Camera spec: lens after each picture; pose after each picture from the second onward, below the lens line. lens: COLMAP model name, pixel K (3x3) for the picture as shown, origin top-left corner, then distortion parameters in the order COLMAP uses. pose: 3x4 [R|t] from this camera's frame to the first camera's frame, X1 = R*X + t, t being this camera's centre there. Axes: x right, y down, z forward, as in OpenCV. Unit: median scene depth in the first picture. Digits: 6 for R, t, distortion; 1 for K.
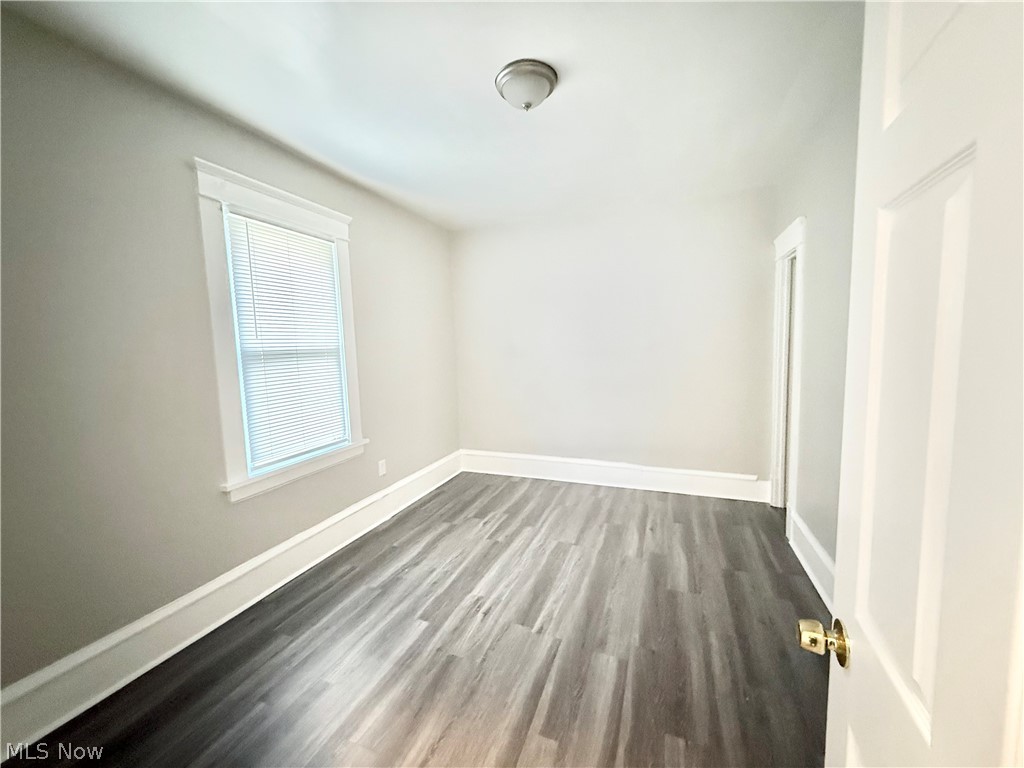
lens RADIAL K [[410.1, 0, 512.0], [0, 410.1, 384.0], [0, 0, 1]] dist [0.001285, 0.000217]
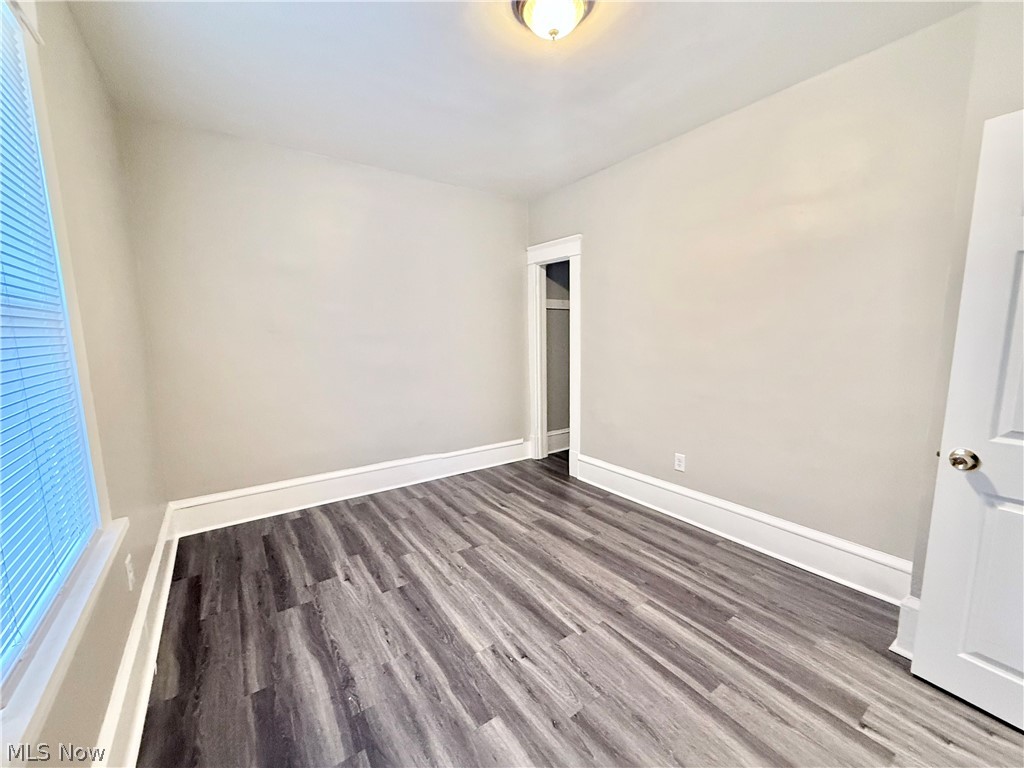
lens RADIAL K [[410.1, 0, 512.0], [0, 410.1, 384.0], [0, 0, 1]] dist [0.001285, 0.000217]
pose [[0.550520, -0.080944, 0.830888, -0.503849], [0.073267, 0.996132, 0.048498, -0.000306], [-0.831601, 0.034178, 0.554322, 0.411407]]
